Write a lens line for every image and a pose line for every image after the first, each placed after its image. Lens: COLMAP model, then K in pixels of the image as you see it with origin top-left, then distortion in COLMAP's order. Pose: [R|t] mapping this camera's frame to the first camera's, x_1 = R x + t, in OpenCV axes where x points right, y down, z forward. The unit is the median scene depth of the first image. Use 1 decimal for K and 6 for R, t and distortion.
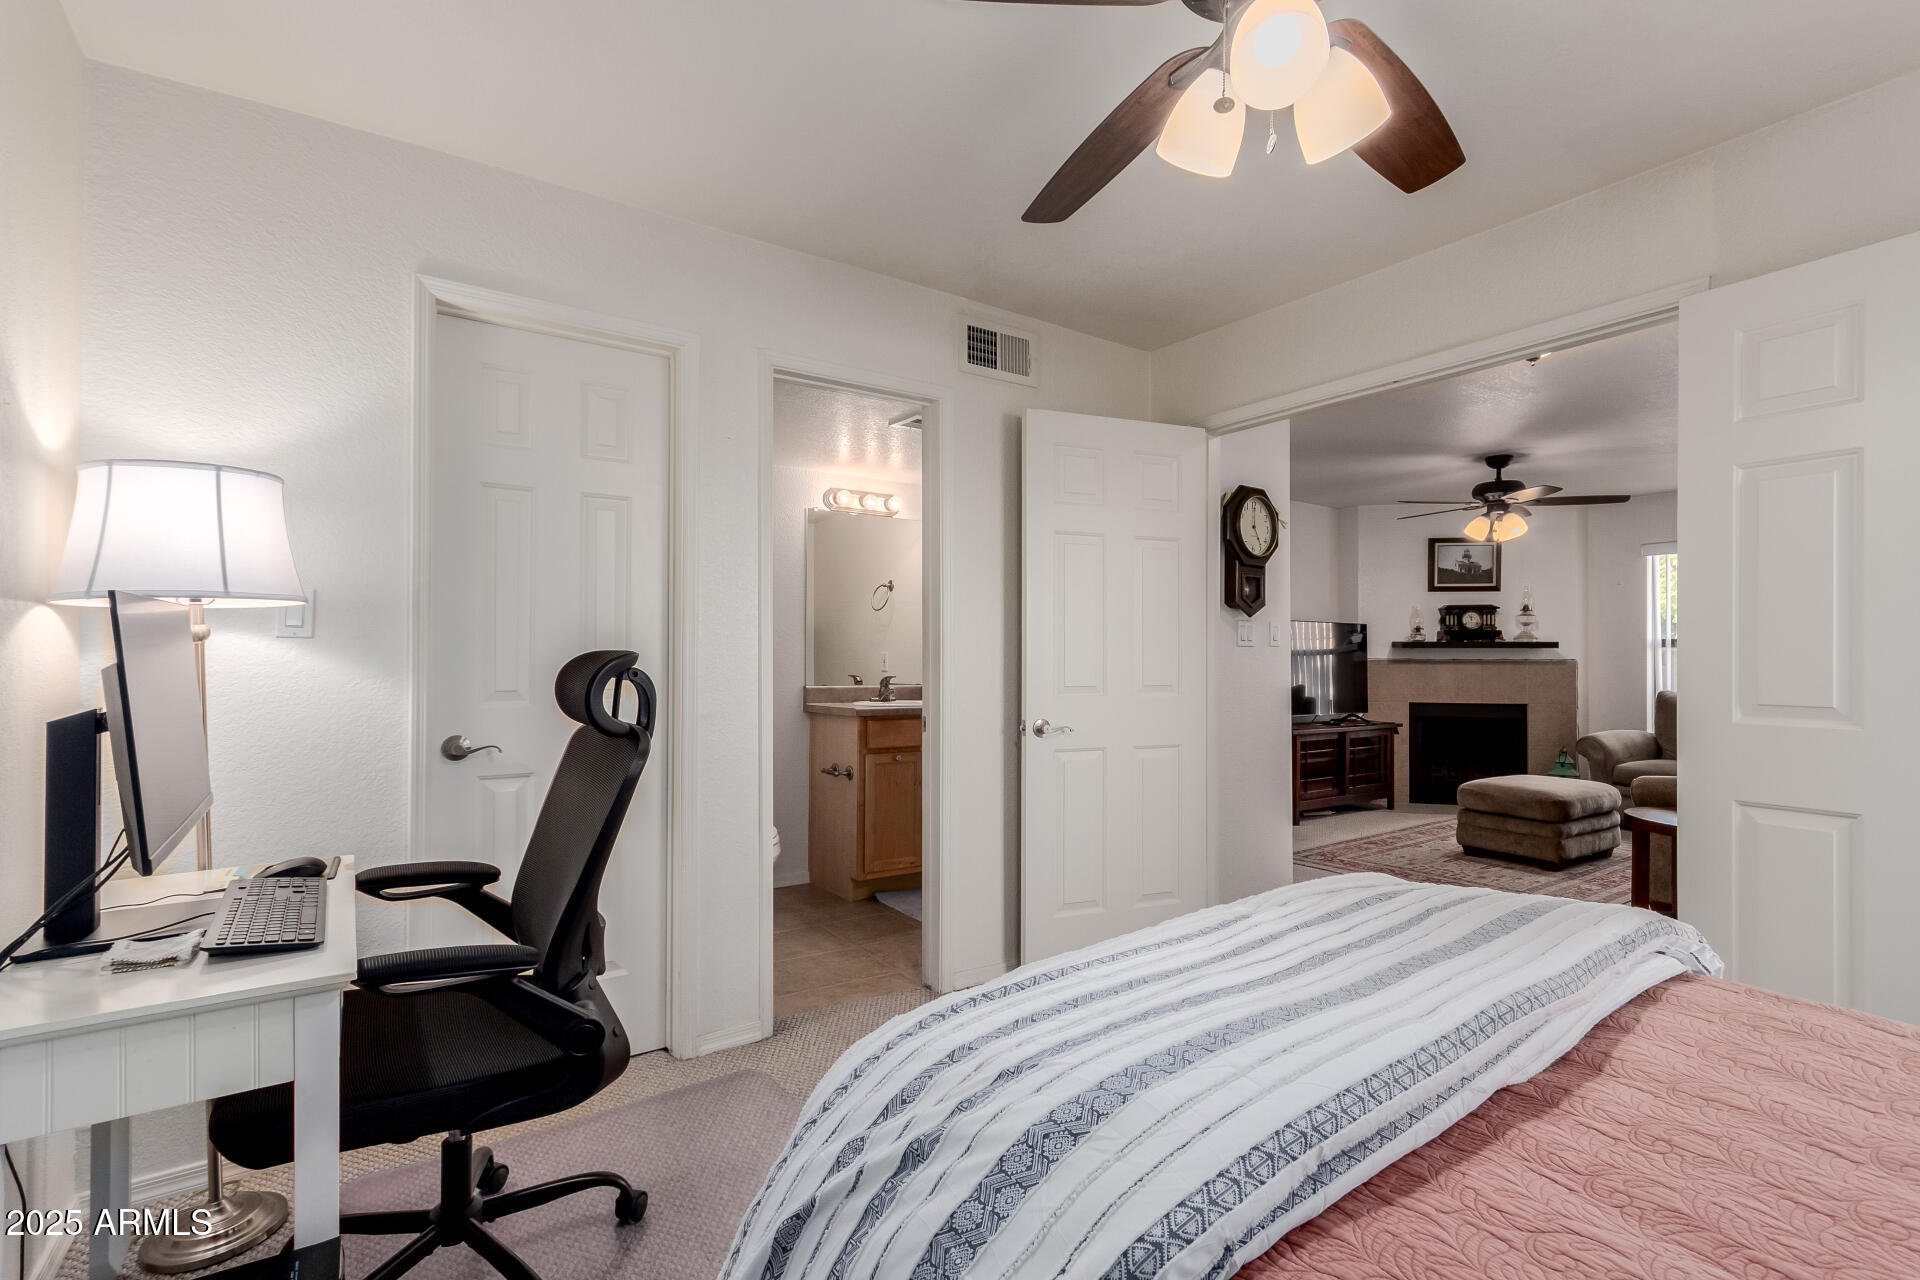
lens RADIAL K [[889.1, 0, 961.9], [0, 889.1, 639.6], [0, 0, 1]] dist [0.005357, -0.000337]
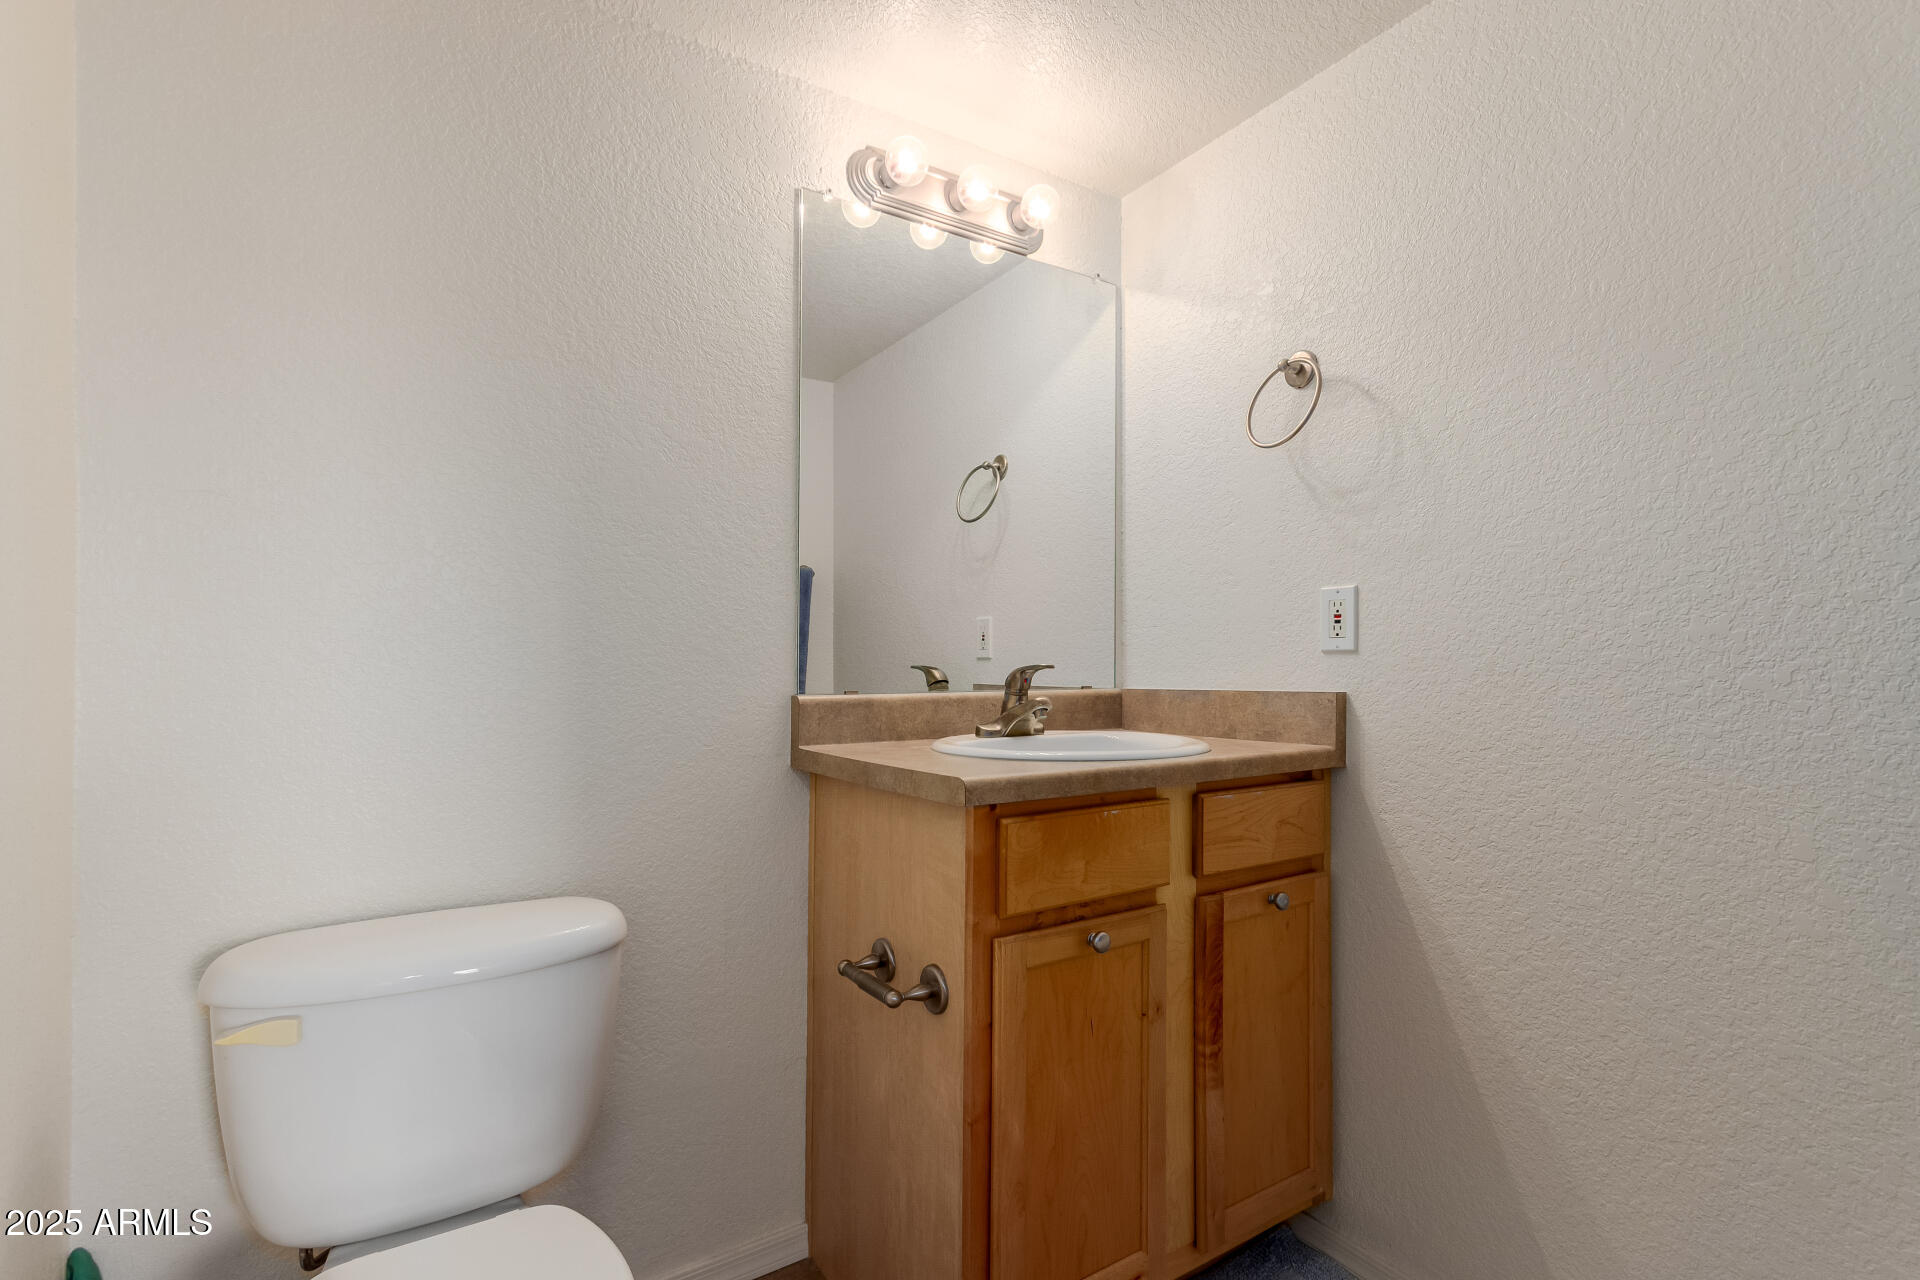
lens RADIAL K [[889.1, 0, 955.7], [0, 889.1, 640.9], [0, 0, 1]] dist [0.005357, -0.000337]
pose [[0.999234, -0.000452, -0.039128, -0.104376], [0.000392, 0.999999, -0.001562, 0.033466], [0.039129, 0.001546, 0.999233, 0.681766]]
